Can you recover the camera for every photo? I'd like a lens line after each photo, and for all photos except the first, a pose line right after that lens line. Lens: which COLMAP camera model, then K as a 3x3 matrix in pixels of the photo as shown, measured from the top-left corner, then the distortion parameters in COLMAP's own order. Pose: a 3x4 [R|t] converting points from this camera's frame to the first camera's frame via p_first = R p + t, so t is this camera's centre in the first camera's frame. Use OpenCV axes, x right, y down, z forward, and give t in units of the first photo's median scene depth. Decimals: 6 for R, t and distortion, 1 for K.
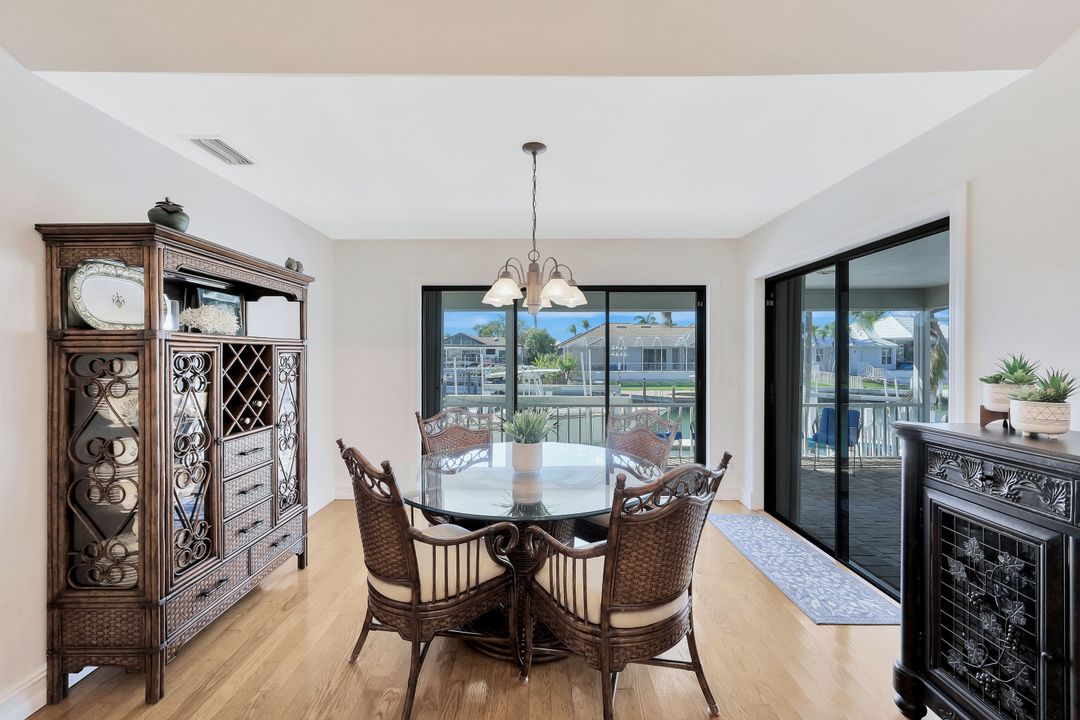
lens RADIAL K [[436.4, 0, 544.2], [0, 436.4, 357.3], [0, 0, 1]] dist [0.003889, 0.001356]
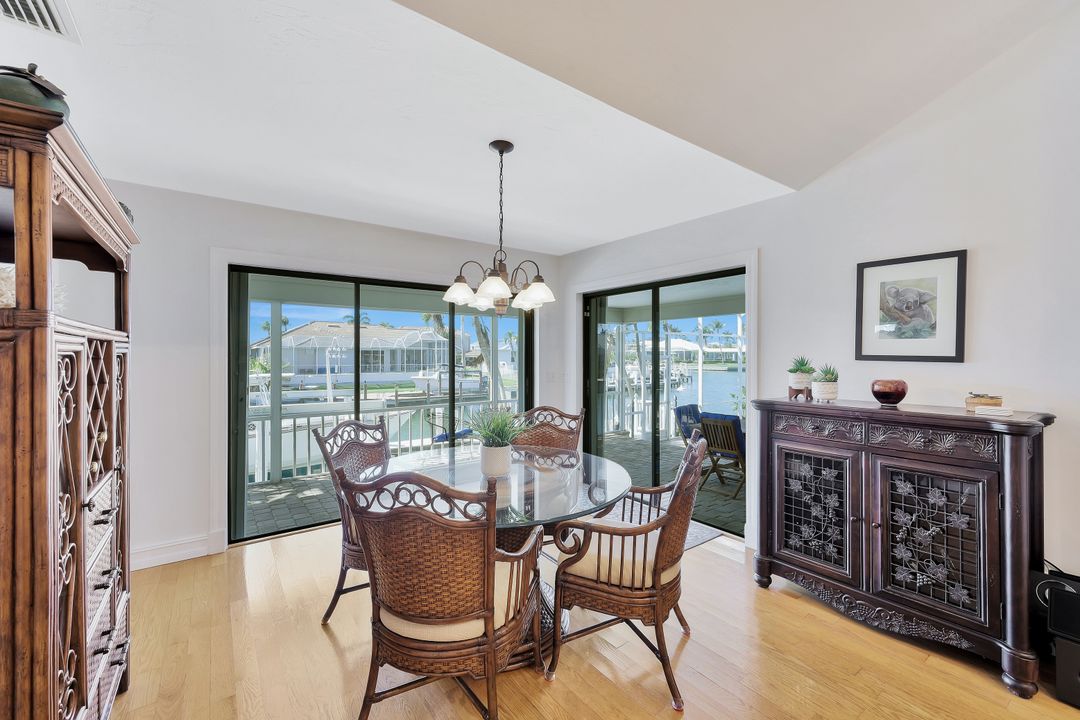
lens RADIAL K [[436.4, 0, 533.0], [0, 436.4, 358.2], [0, 0, 1]] dist [0.003889, 0.001356]
pose [[0.808619, -0.003878, 0.588320, -0.549842], [0.004736, 0.999989, 0.000082, -0.001356], [-0.588314, 0.002720, 0.808628, 0.162233]]
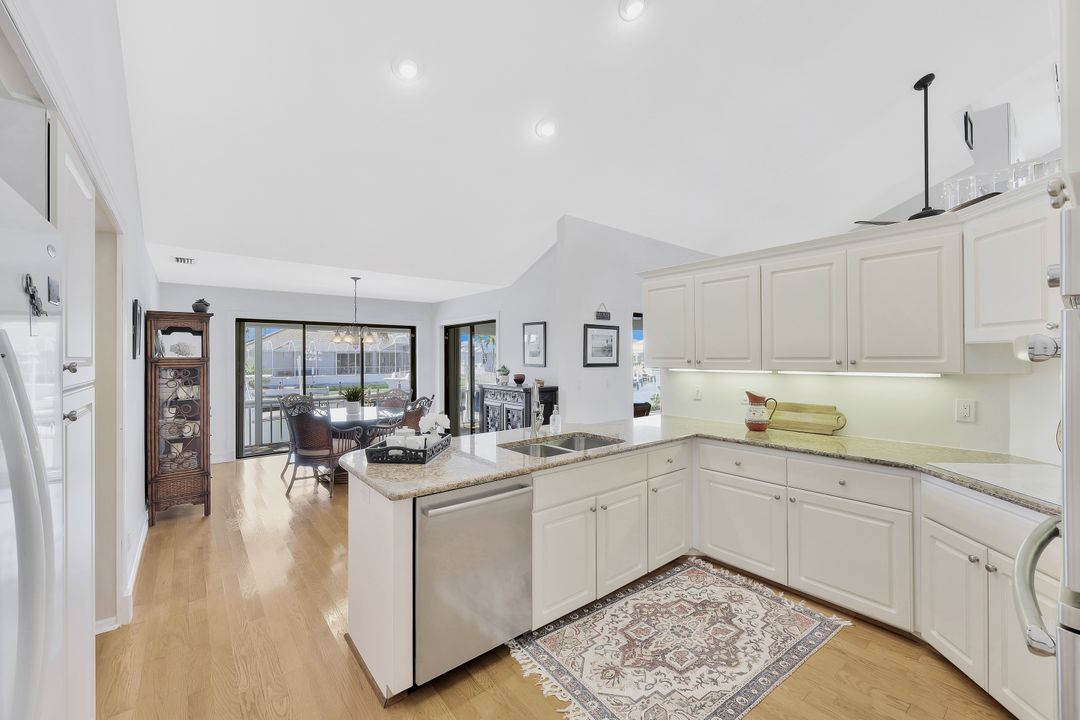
lens RADIAL K [[436.4, 0, 533.2], [0, 436.4, 359.4], [0, 0, 1]] dist [0.003889, 0.001356]
pose [[0.787484, -0.005875, 0.616307, -0.736988], [0.007688, 0.999970, -0.000291, -0.028666], [-0.616287, 0.004968, 0.787506, -1.495632]]
